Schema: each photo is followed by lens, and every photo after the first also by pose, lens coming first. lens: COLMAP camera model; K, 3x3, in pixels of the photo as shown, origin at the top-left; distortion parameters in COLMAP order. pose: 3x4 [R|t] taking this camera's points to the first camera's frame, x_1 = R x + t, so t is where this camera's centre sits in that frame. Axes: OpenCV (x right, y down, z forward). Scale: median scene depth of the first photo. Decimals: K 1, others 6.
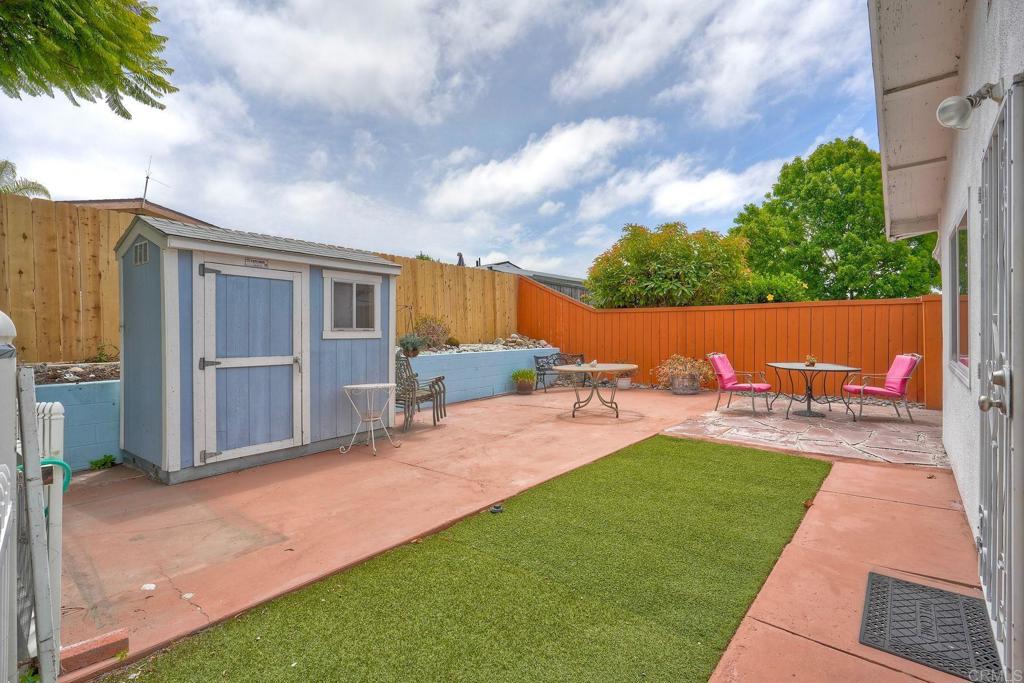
lens RADIAL K [[470.1, 0, 509.5], [0, 470.1, 335.2], [0, 0, 1]] dist [-0.003968, 0.000747]
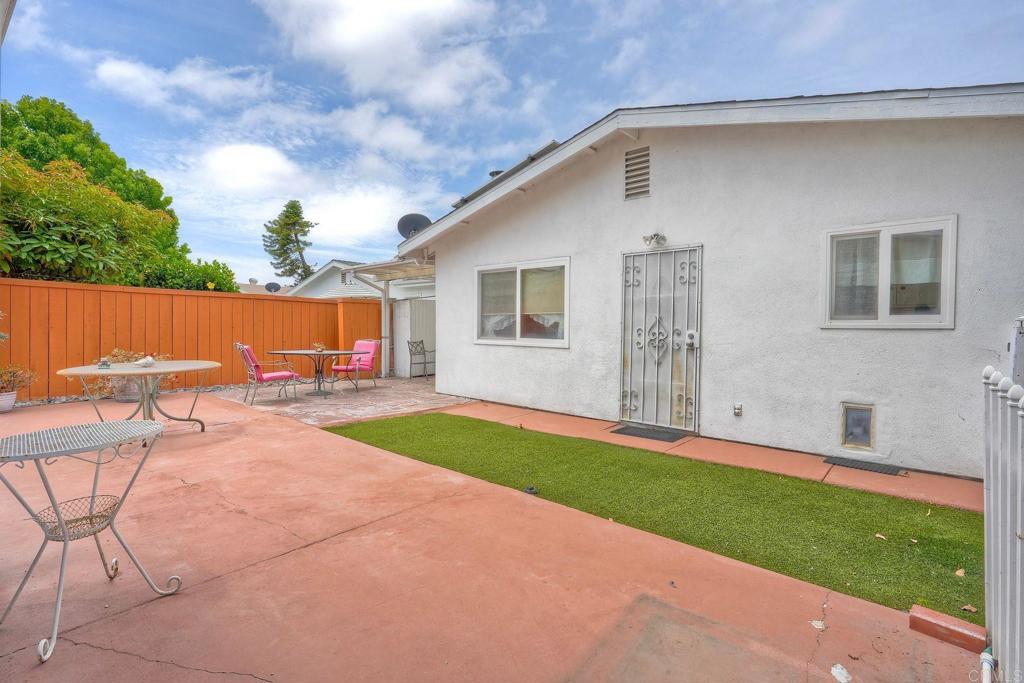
lens RADIAL K [[470.1, 0, 509.5], [0, 470.1, 335.2], [0, 0, 1]] dist [-0.003968, 0.000747]
pose [[0.020199, -0.001987, 0.999794, -0.786102], [-0.004211, 0.999989, 0.002072, 0.032071], [-0.999787, -0.004252, 0.020191, 0.794850]]
